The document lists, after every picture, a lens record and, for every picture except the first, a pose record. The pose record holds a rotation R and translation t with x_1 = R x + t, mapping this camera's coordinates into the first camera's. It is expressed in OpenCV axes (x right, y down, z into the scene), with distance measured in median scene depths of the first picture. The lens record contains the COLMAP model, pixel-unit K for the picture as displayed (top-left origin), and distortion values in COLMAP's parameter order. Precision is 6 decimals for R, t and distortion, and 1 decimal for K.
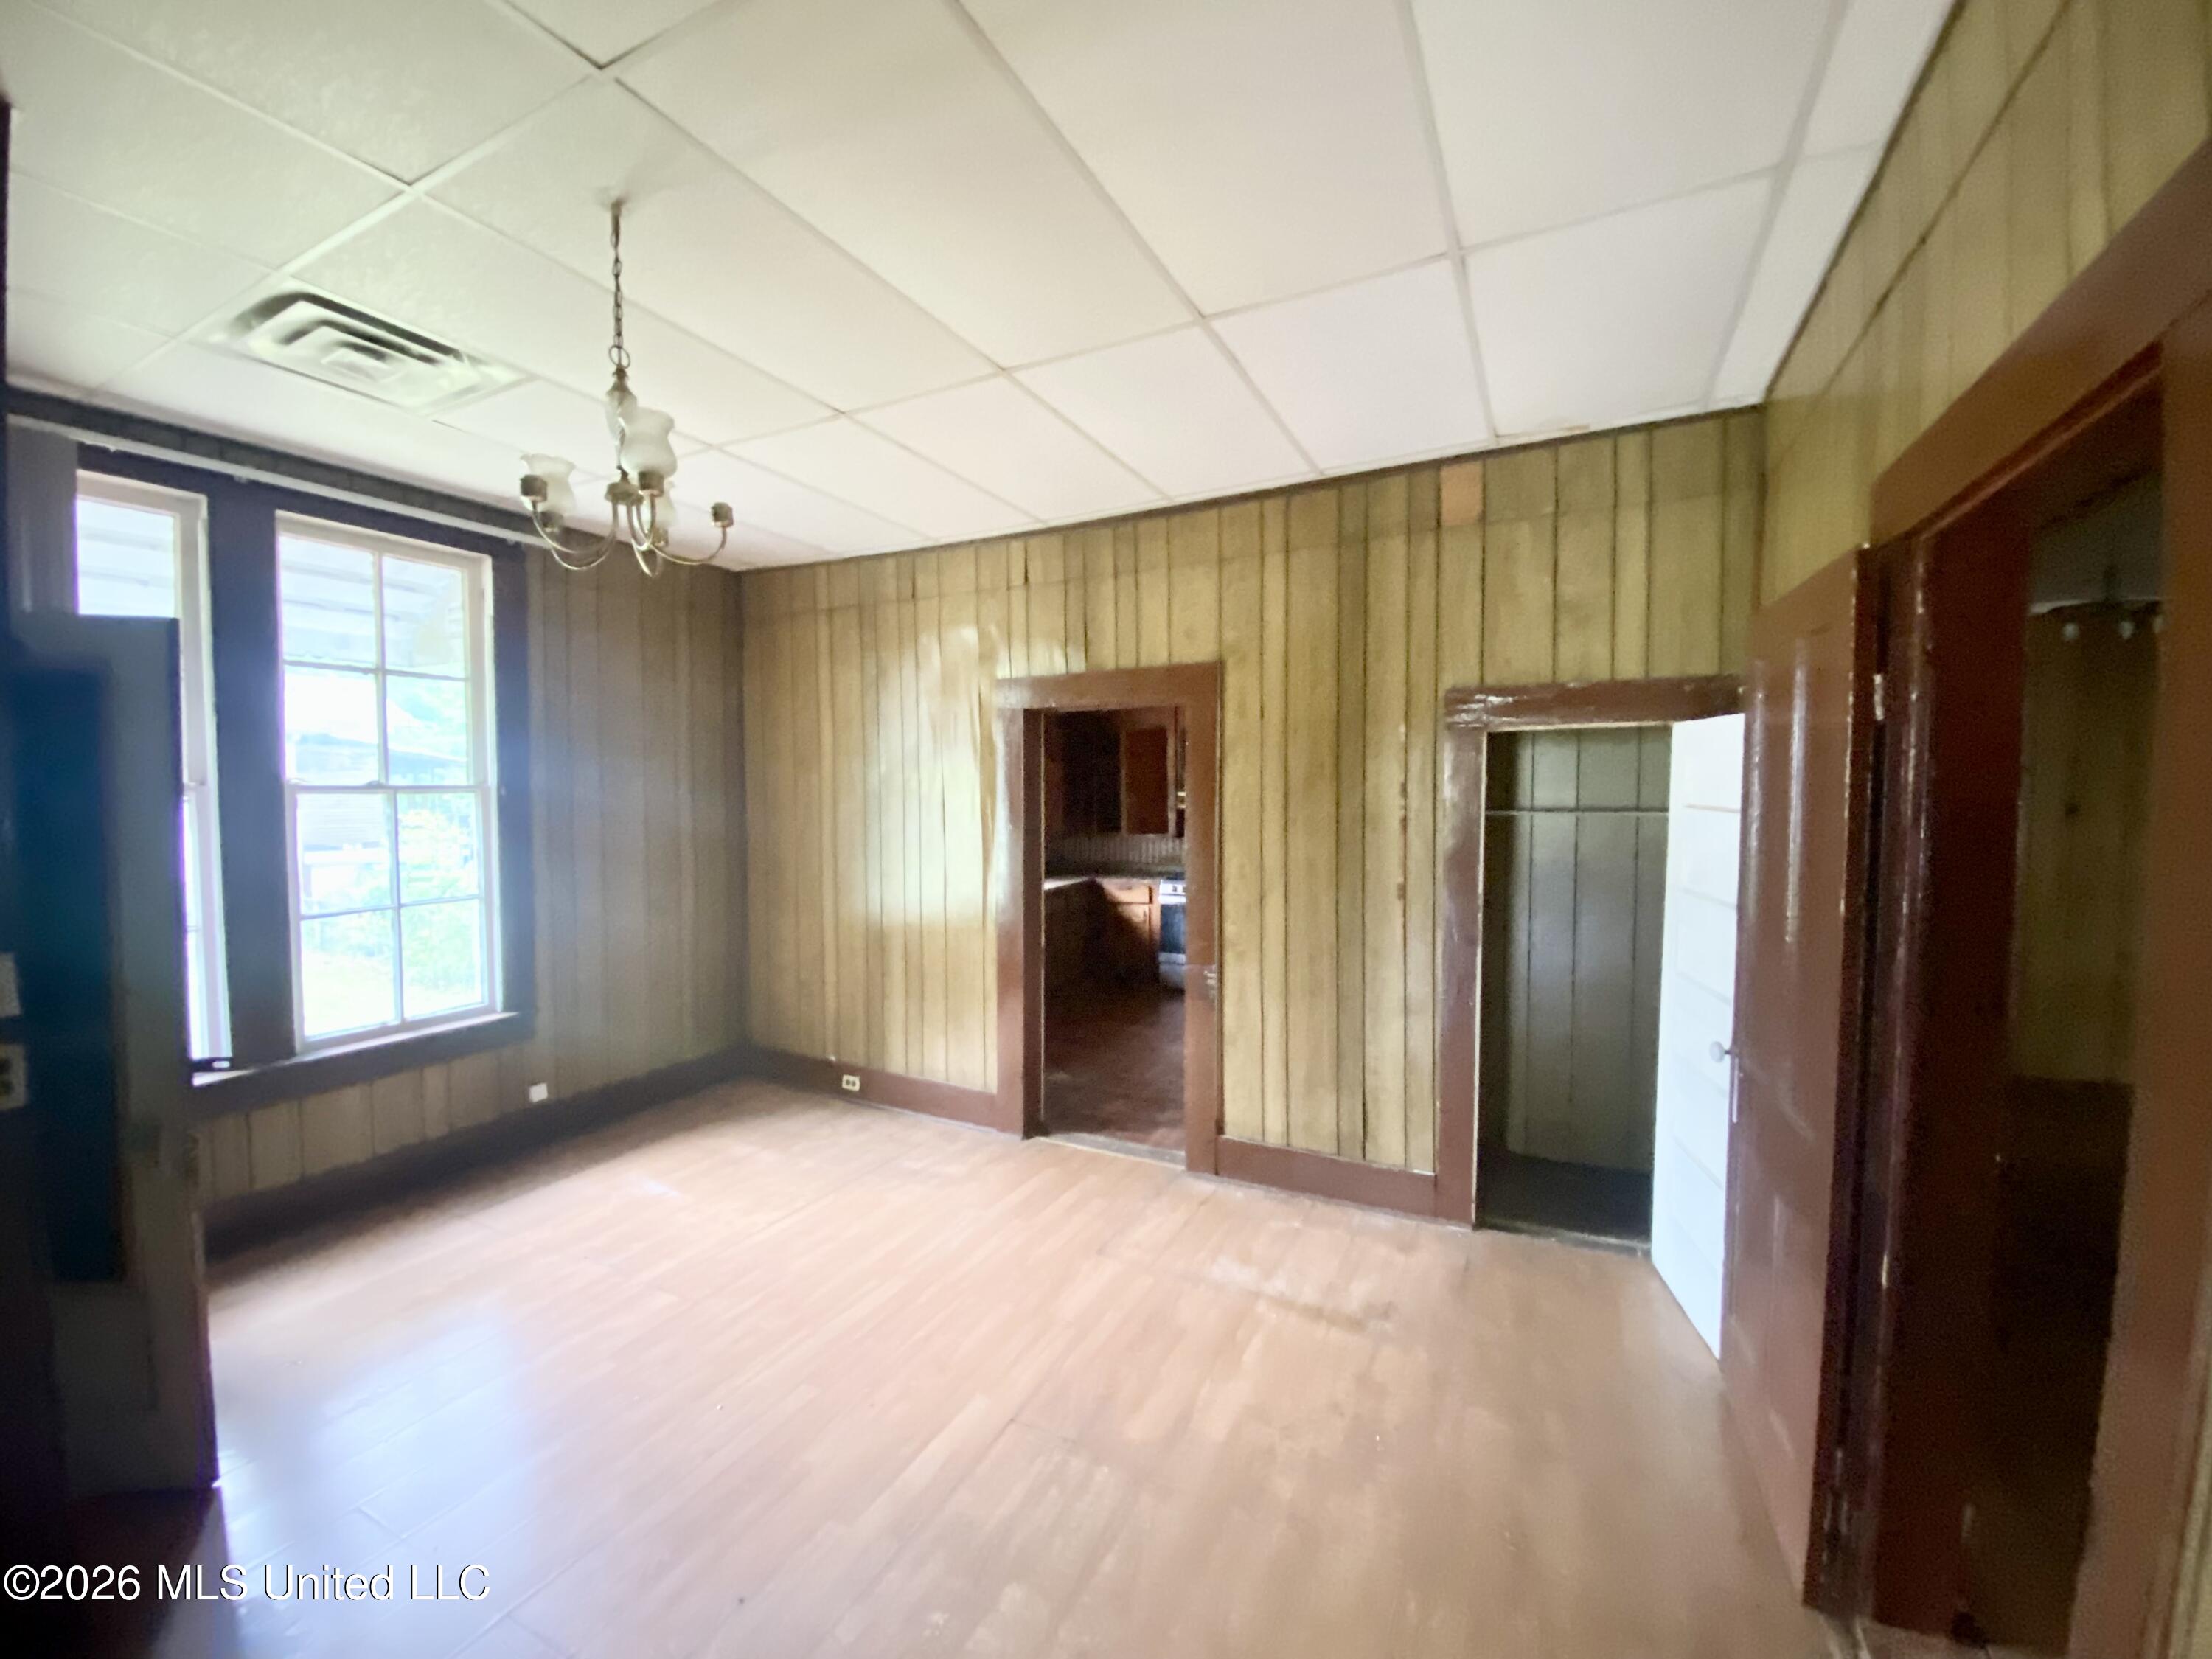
lens RADIAL K [[881.7, 0, 1098.0], [0, 881.7, 833.7], [0, 0, 1]] dist [0.028961, -0.031676]
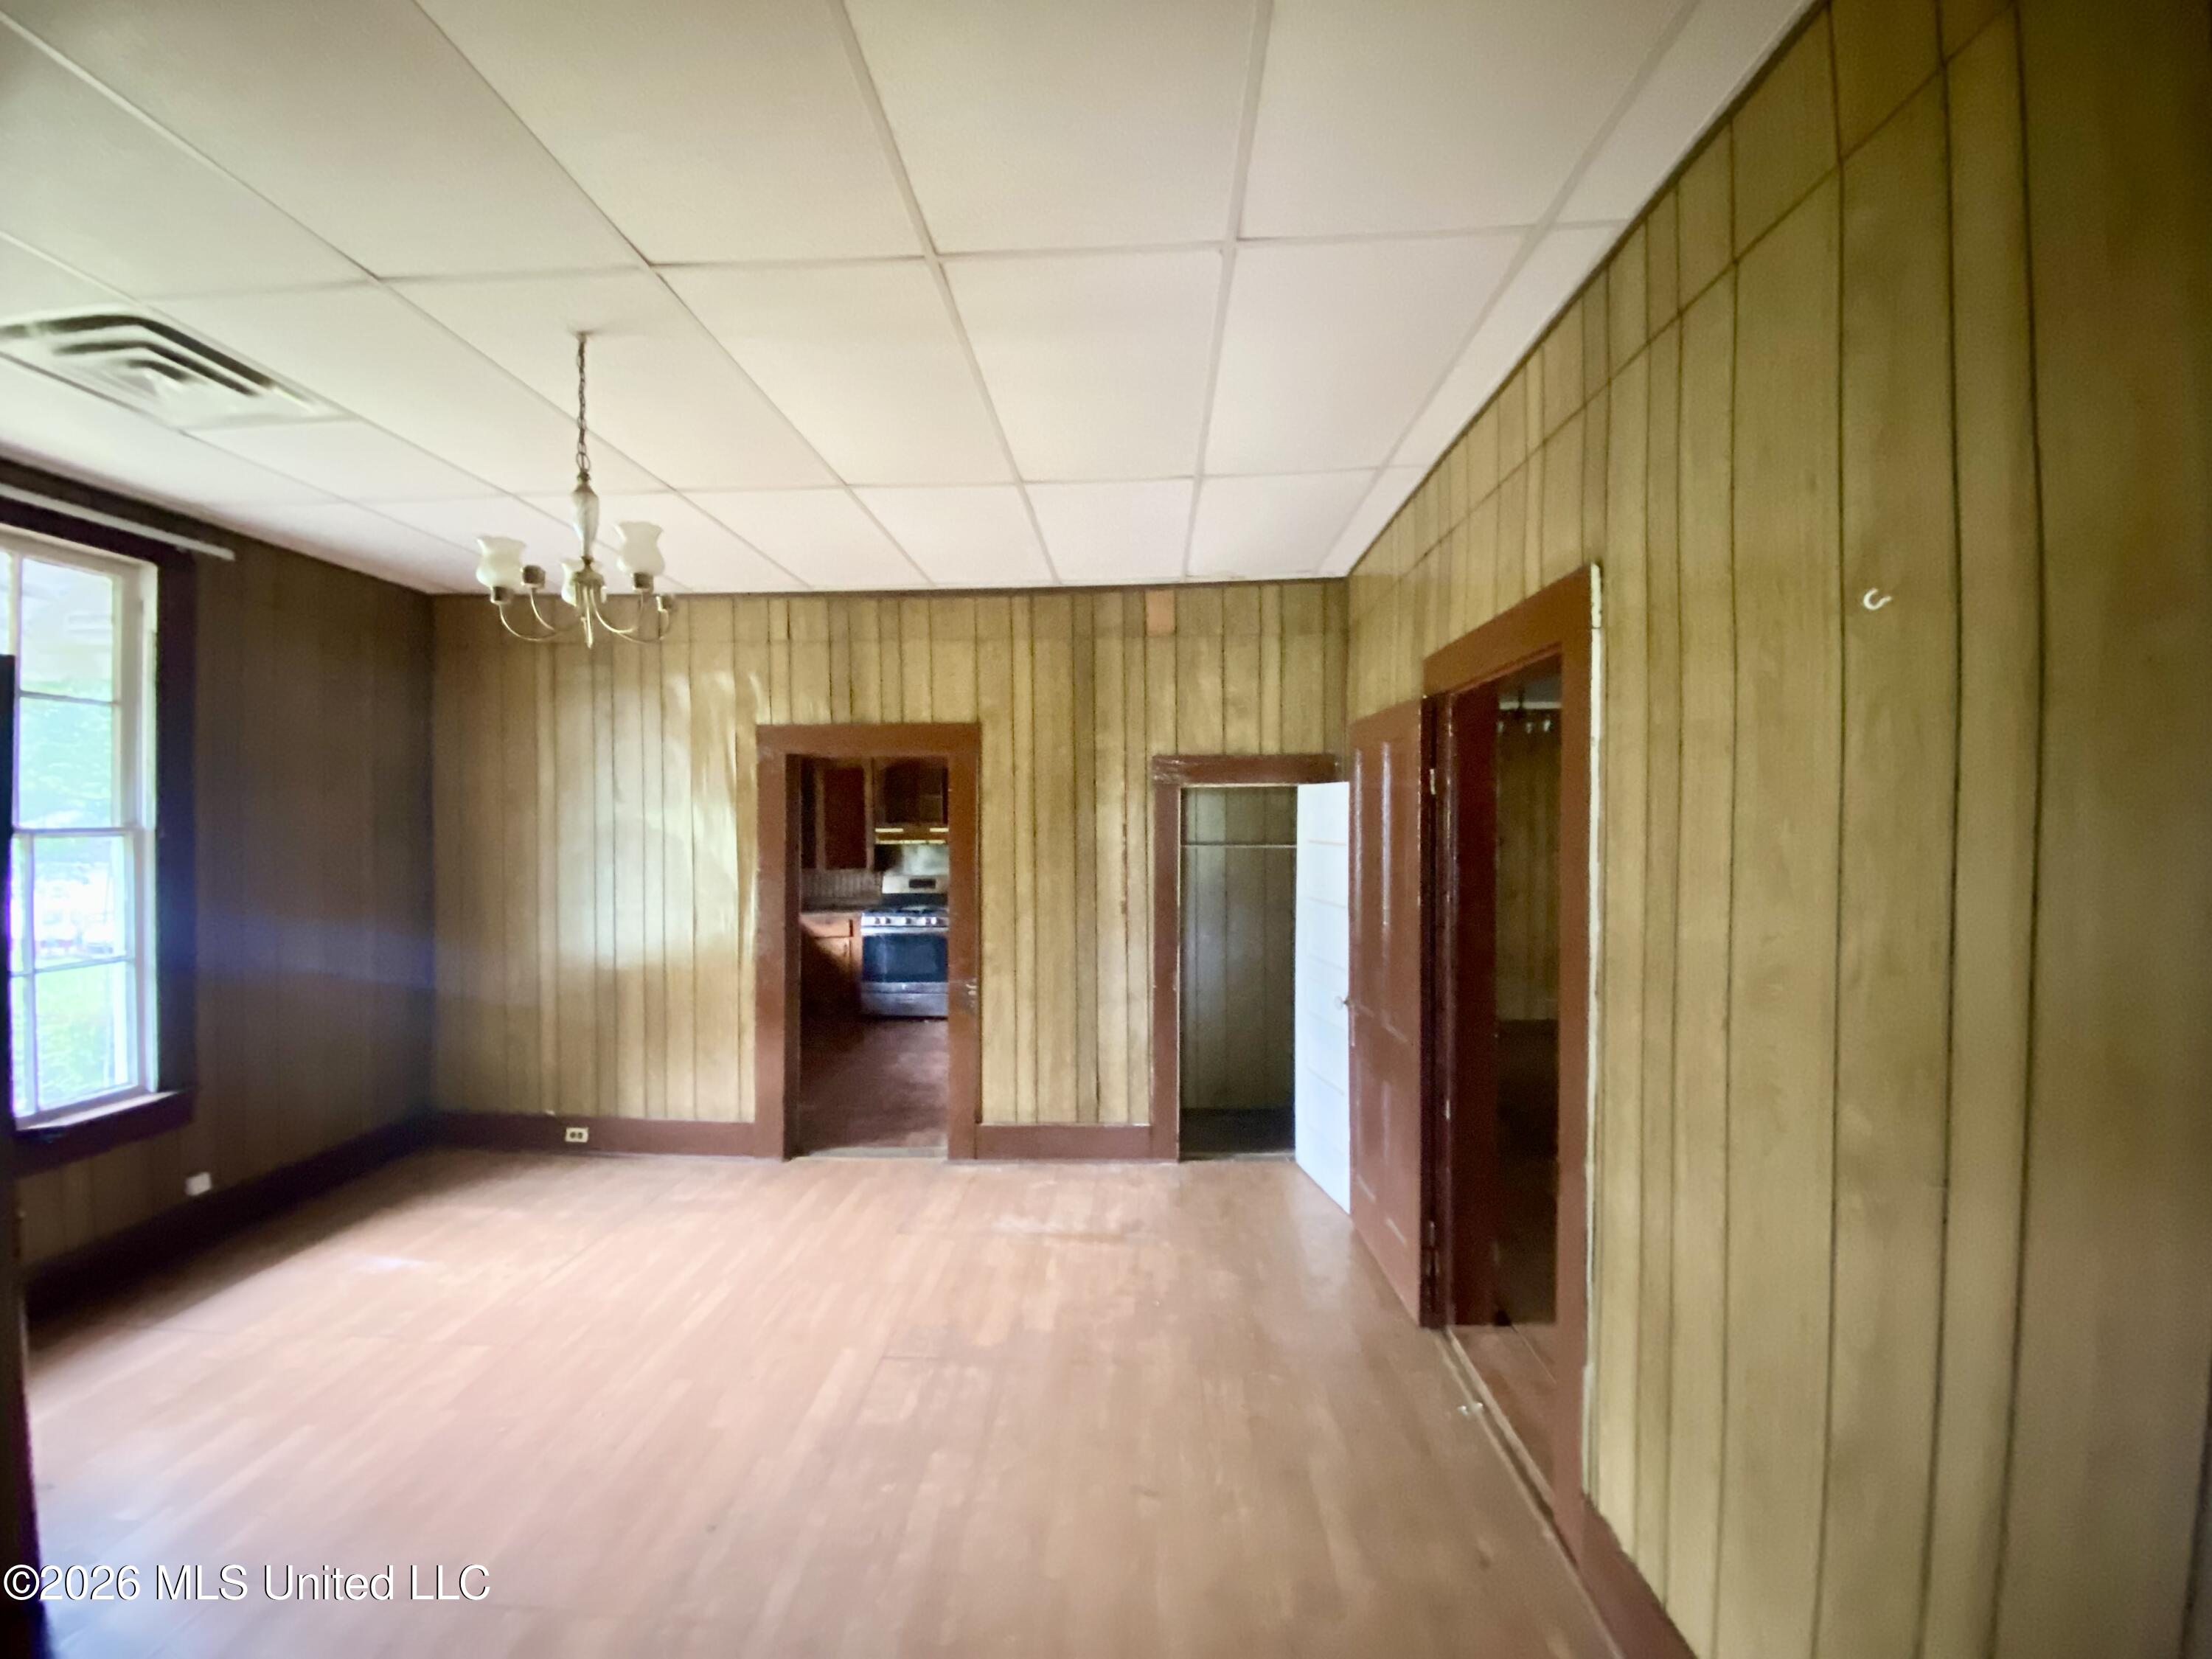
lens RADIAL K [[881.7, 0, 1098.0], [0, 881.7, 833.7], [0, 0, 1]] dist [0.028961, -0.031676]
pose [[0.912554, -0.004962, 0.408927, -0.204135], [0.020534, 0.999221, -0.033699, -0.000785], [-0.408441, 0.039149, 0.911945, -0.155188]]
